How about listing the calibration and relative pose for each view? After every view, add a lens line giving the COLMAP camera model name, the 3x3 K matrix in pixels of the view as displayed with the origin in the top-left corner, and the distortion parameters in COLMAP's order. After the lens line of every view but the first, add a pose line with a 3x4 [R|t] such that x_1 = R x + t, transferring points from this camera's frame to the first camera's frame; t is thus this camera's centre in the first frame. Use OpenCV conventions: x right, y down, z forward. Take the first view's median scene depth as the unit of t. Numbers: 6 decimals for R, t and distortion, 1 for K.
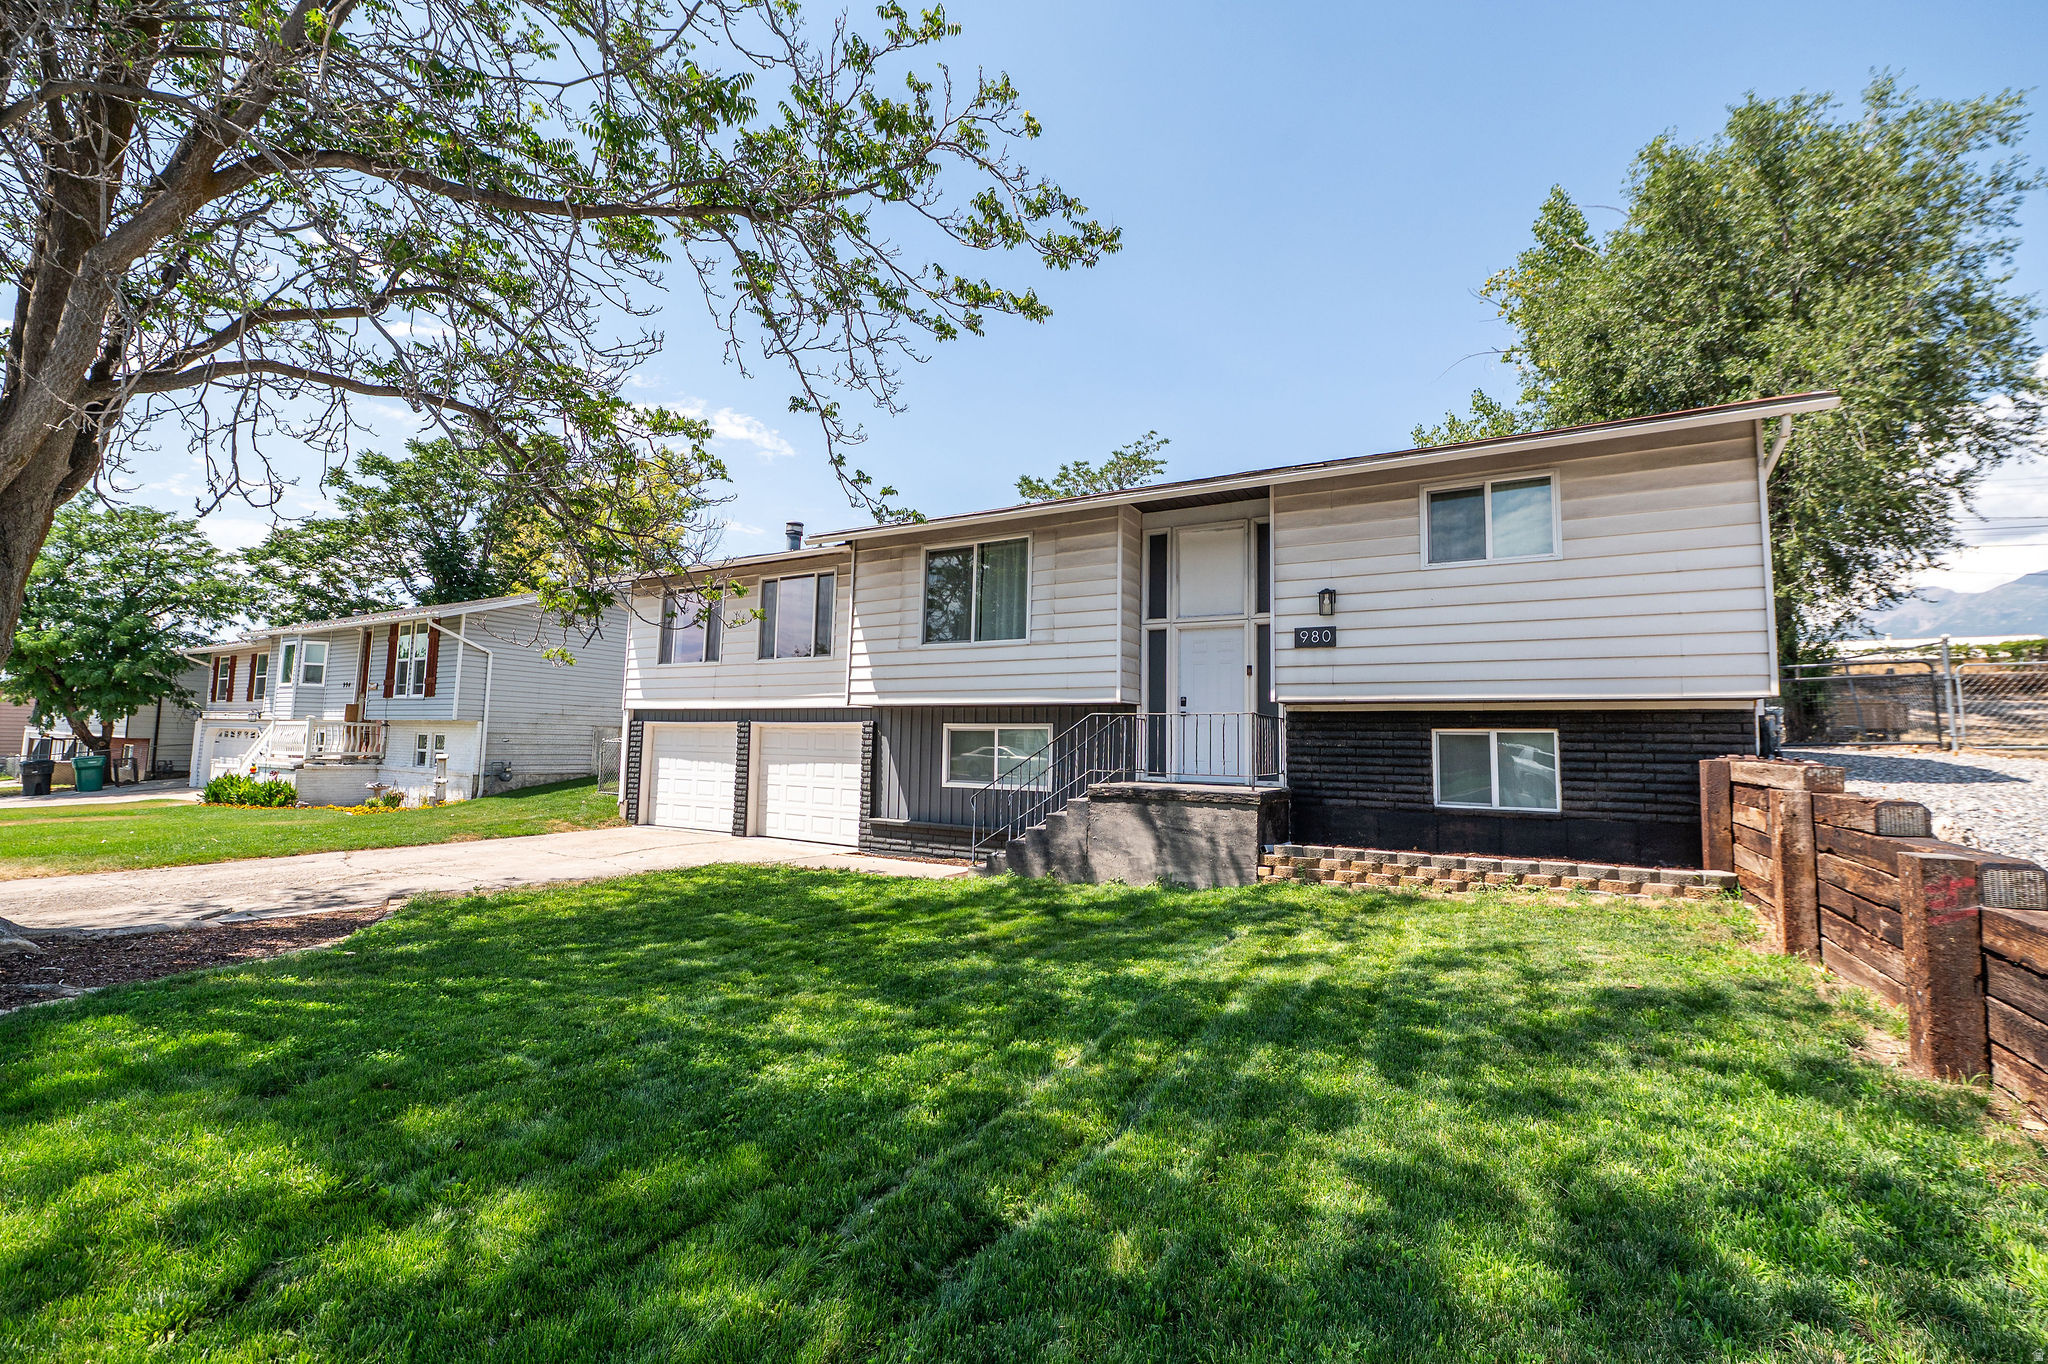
lens RADIAL K [[827.1, 0, 1026.3], [0, 827.1, 675.6], [0, 0, 1]] dist [-0.011399, -0.000437]
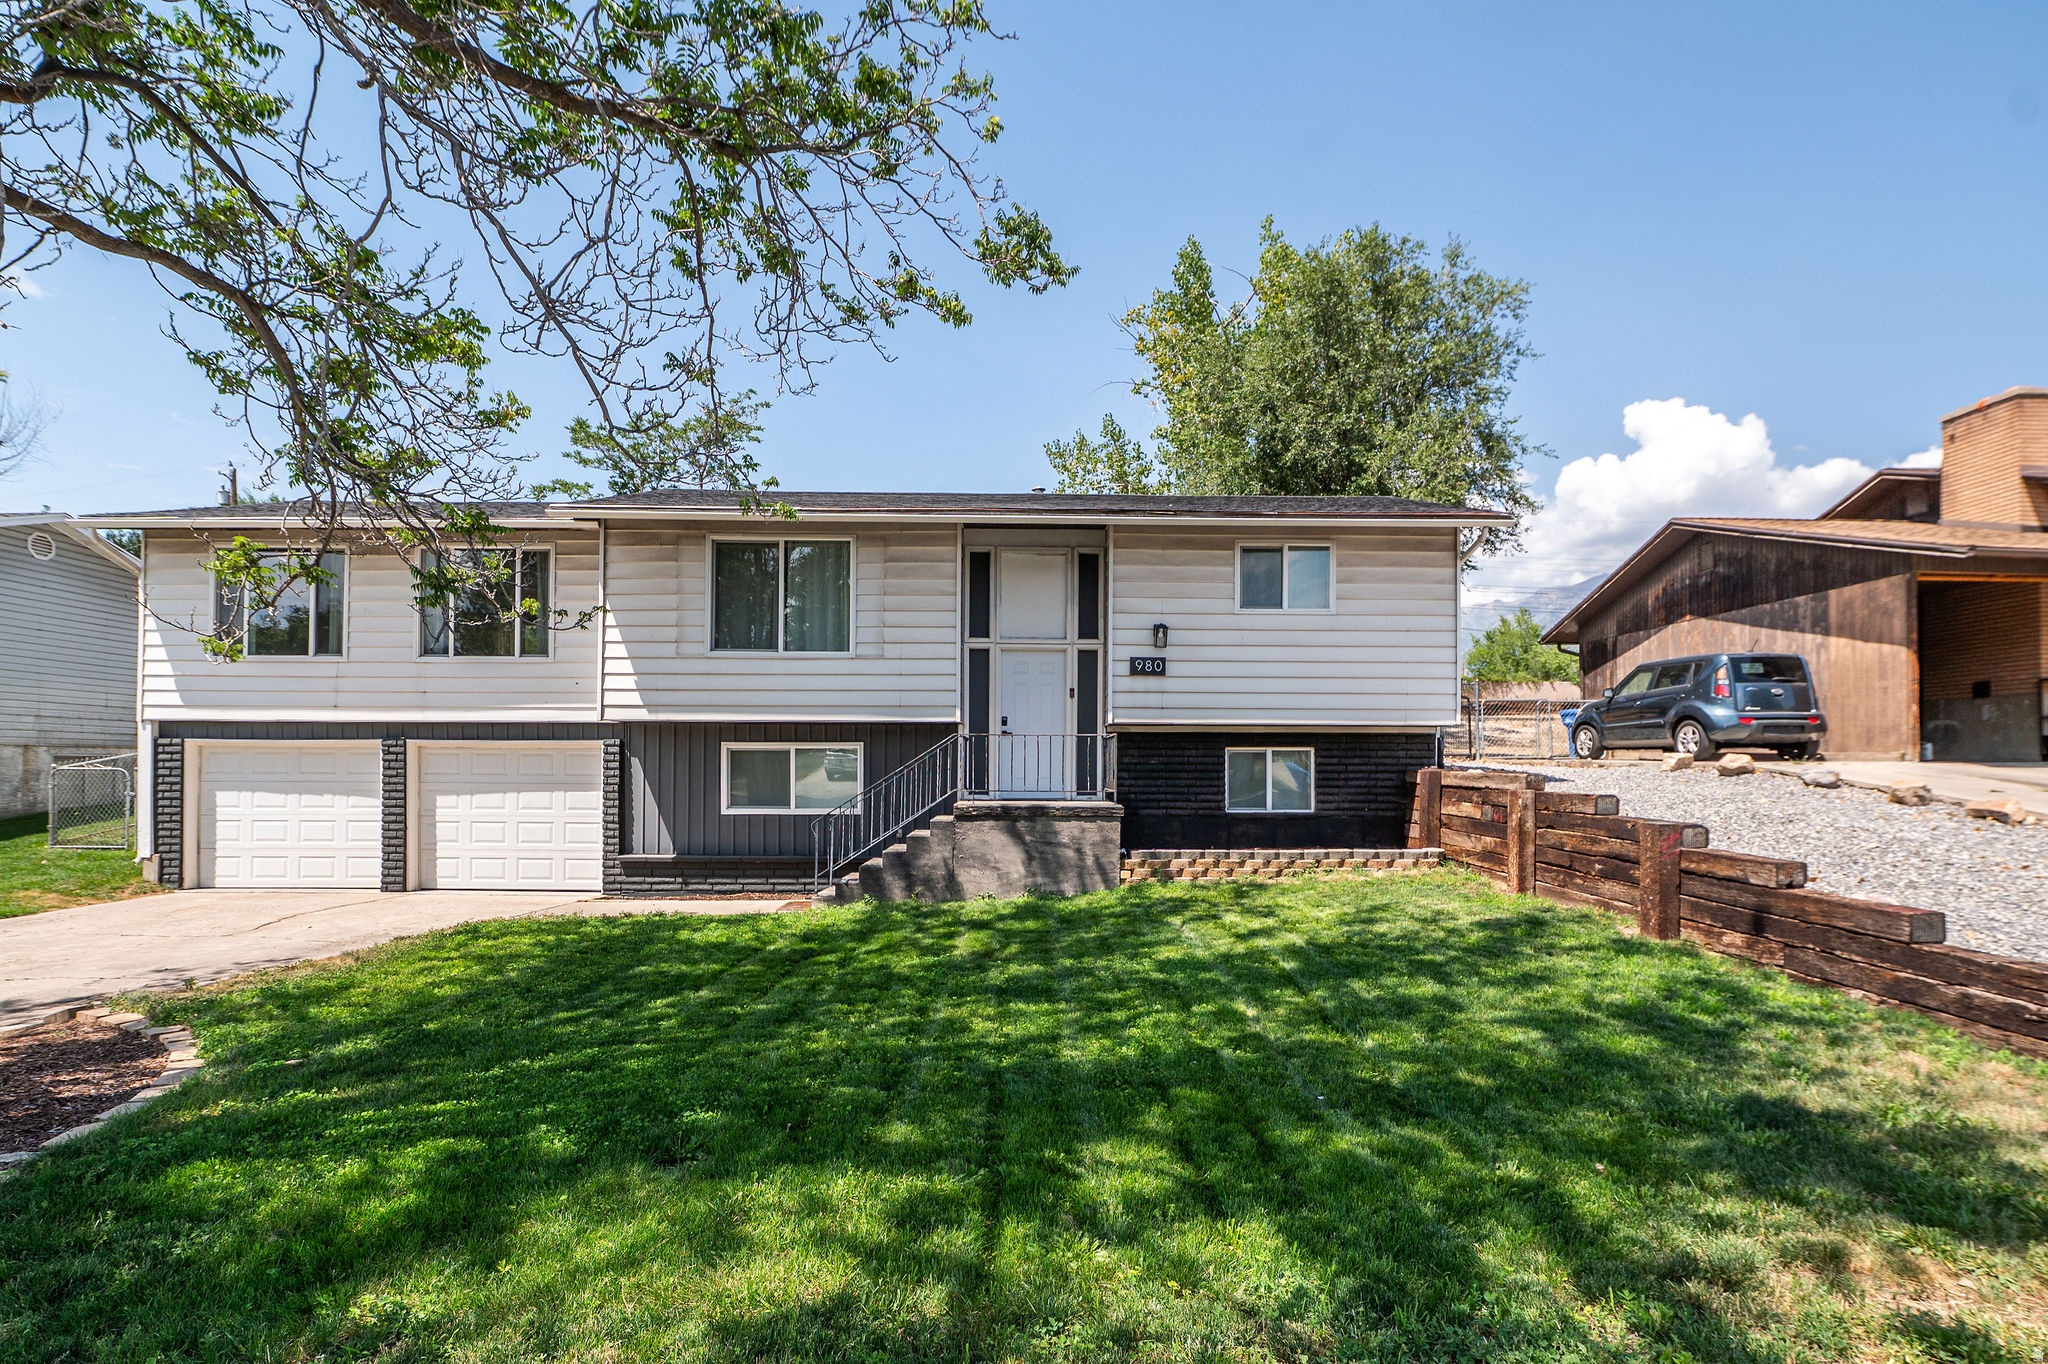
lens RADIAL K [[952.5, 0, 1025.0], [0, 952.5, 764.3], [0, 0, 1]] dist [-0.010478, 0.000191]
pose [[0.863542, -0.015068, 0.504052, -0.438550], [-0.030644, 0.996138, 0.082277, -0.014900], [-0.503345, -0.086496, 0.859745, -0.035357]]
